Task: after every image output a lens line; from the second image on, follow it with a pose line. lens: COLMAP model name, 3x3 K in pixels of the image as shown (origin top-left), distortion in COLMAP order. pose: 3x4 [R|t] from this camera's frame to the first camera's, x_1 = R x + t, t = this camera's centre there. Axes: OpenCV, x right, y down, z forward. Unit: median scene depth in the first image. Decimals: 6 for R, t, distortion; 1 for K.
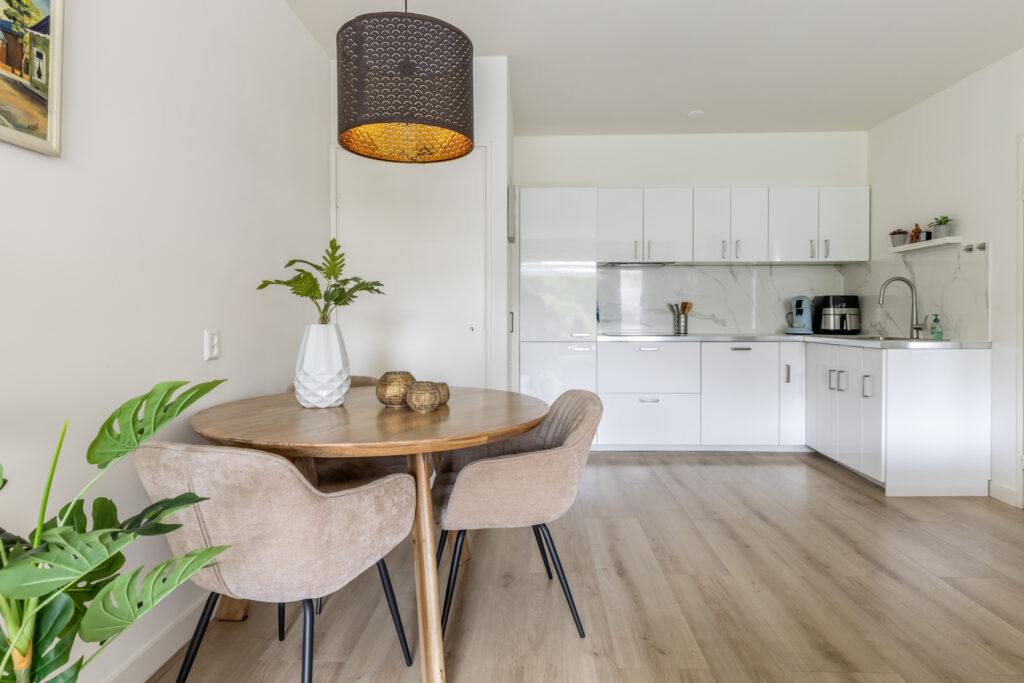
lens RADIAL K [[574.5, 0, 515.4], [0, 574.5, 315.7], [0, 0, 1]] dist [0.010001, -0.001014]
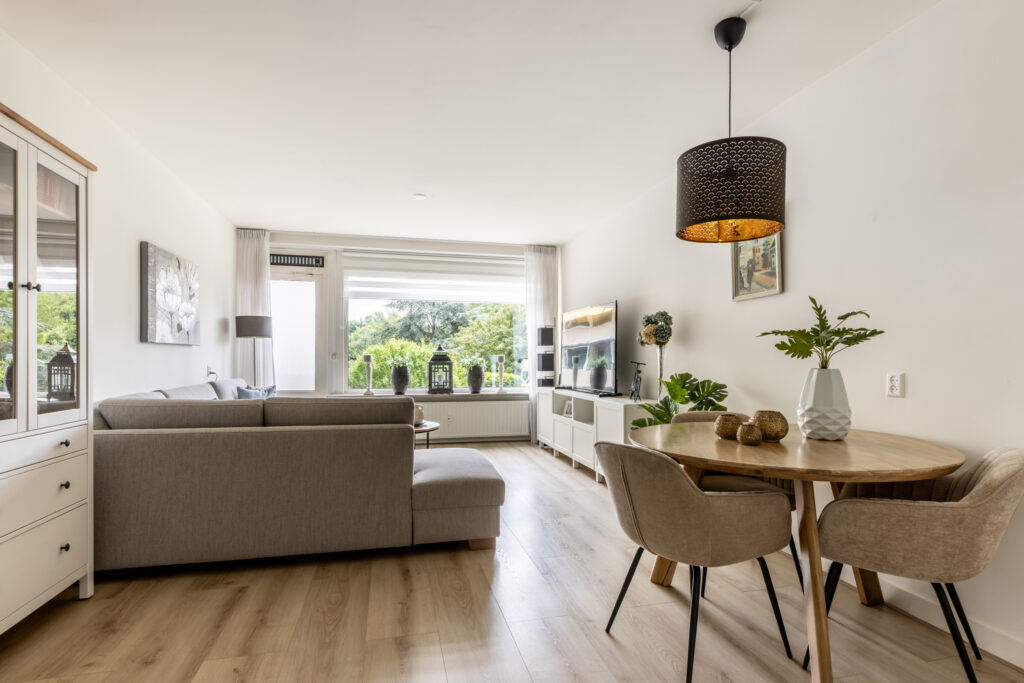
lens RADIAL K [[522.3, 0, 491.6], [0, 522.3, 369.1], [0, 0, 1]] dist [-0.024825, -0.000695]
pose [[-0.973909, 0.004580, -0.226892, 0.281801], [-0.000169, 0.999781, 0.020903, -0.003476], [0.226938, 0.020396, -0.973696, 0.944878]]
